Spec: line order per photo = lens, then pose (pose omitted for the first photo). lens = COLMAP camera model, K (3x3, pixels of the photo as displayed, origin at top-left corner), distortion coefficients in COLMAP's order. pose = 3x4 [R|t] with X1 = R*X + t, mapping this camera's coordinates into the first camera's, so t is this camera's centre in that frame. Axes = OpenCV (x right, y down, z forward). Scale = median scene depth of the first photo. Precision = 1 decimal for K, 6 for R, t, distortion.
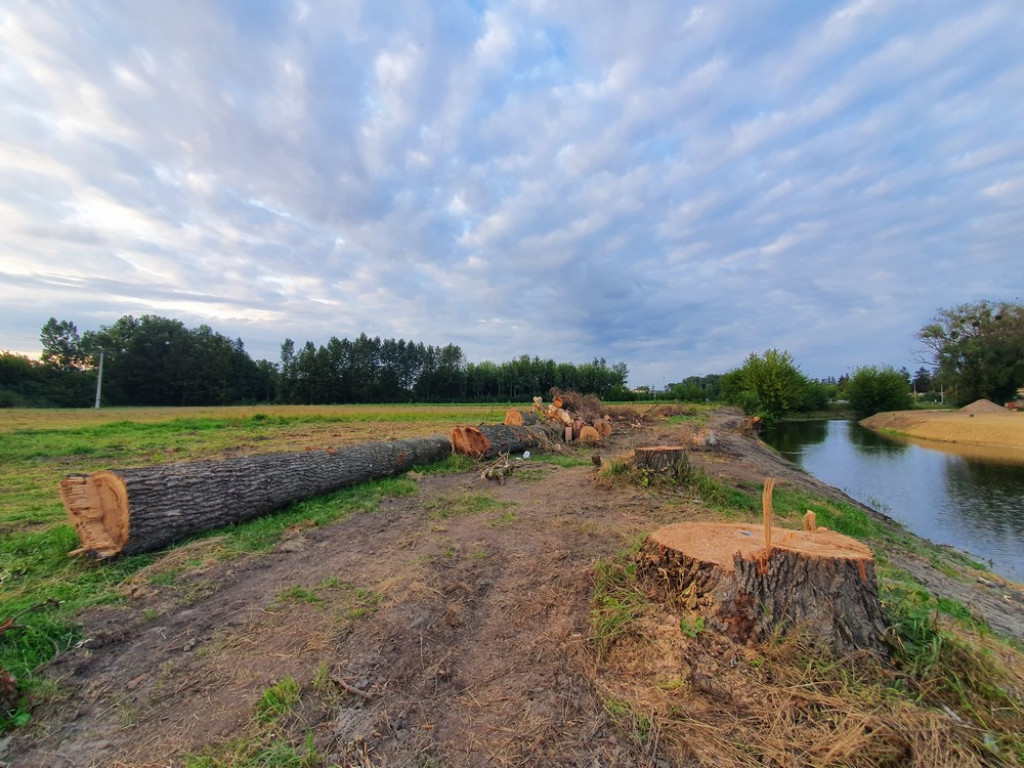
lens RADIAL K [[403.4, 0, 516.6], [0, 403.4, 380.1], [0, 0, 1]] dist [0.005183, -0.000845]
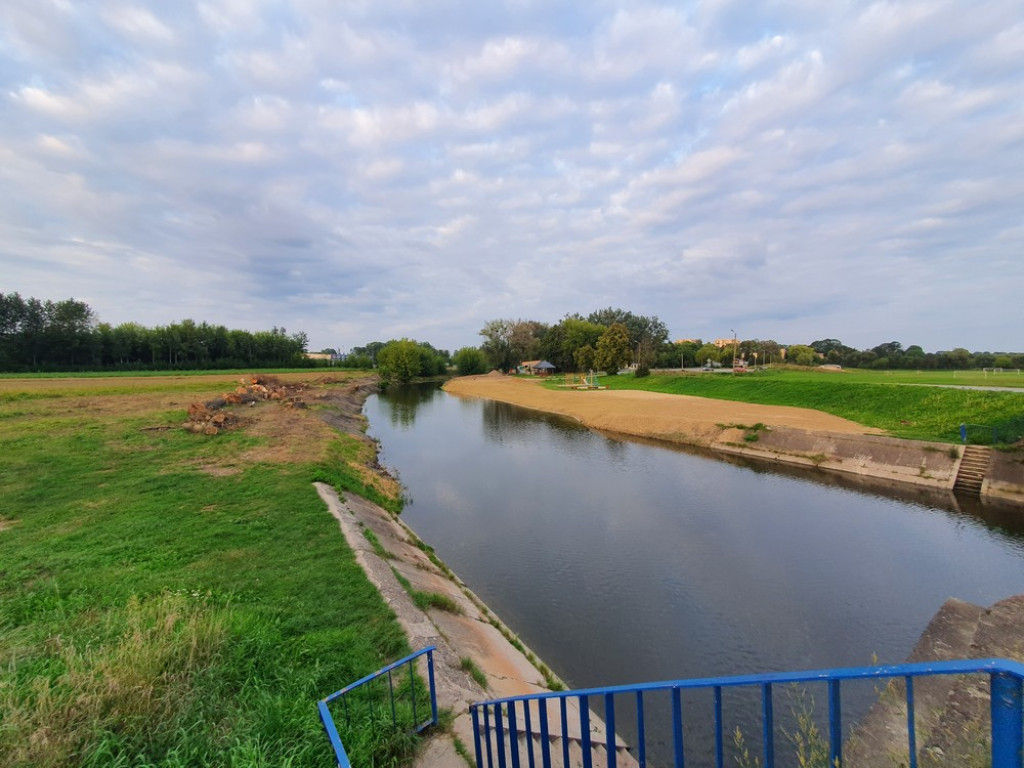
lens RADIAL K [[403.4, 0, 516.9], [0, 403.4, 378.6], [0, 0, 1]] dist [0.005183, -0.000845]
pose [[0.741880, -0.022020, 0.670171, -0.053914], [-0.039770, 0.996256, 0.076760, -0.031657], [-0.669352, -0.083599, 0.738227, -0.259587]]
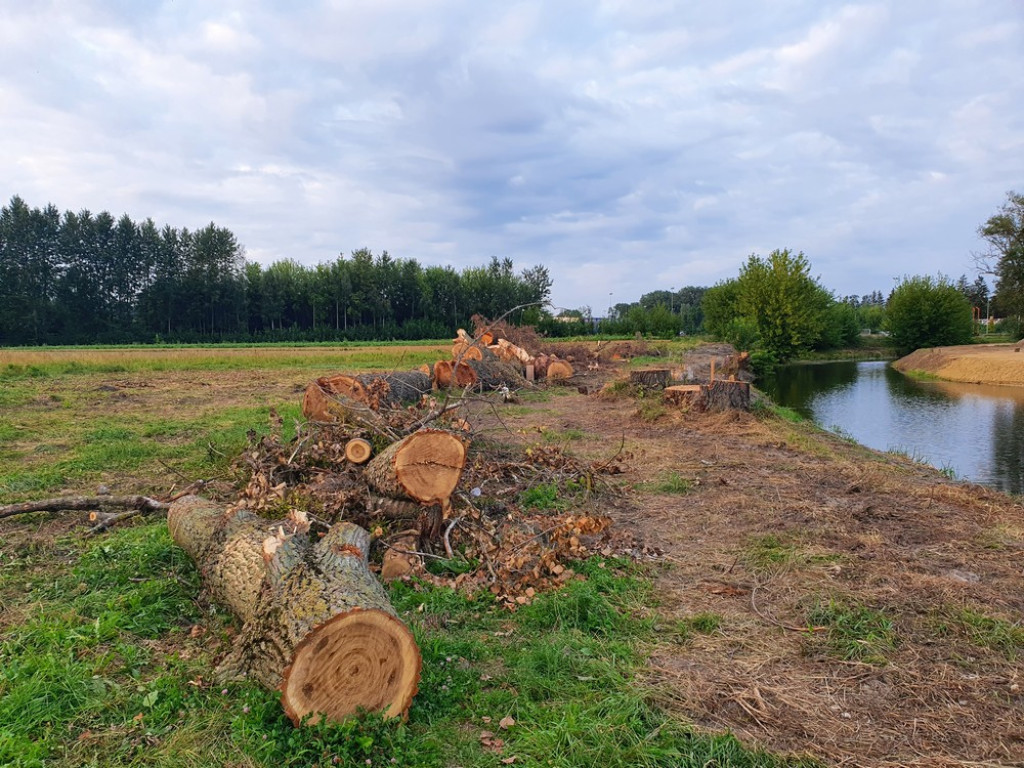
lens RADIAL K [[793.6, 0, 503.4], [0, 793.6, 399.5], [0, 0, 1]] dist [0.034323, -0.026881]
pose [[0.975554, -0.025984, 0.218218, -0.036138], [-0.002243, 0.991756, 0.128122, -0.002676], [-0.219749, -0.125479, 0.967453, -0.073261]]
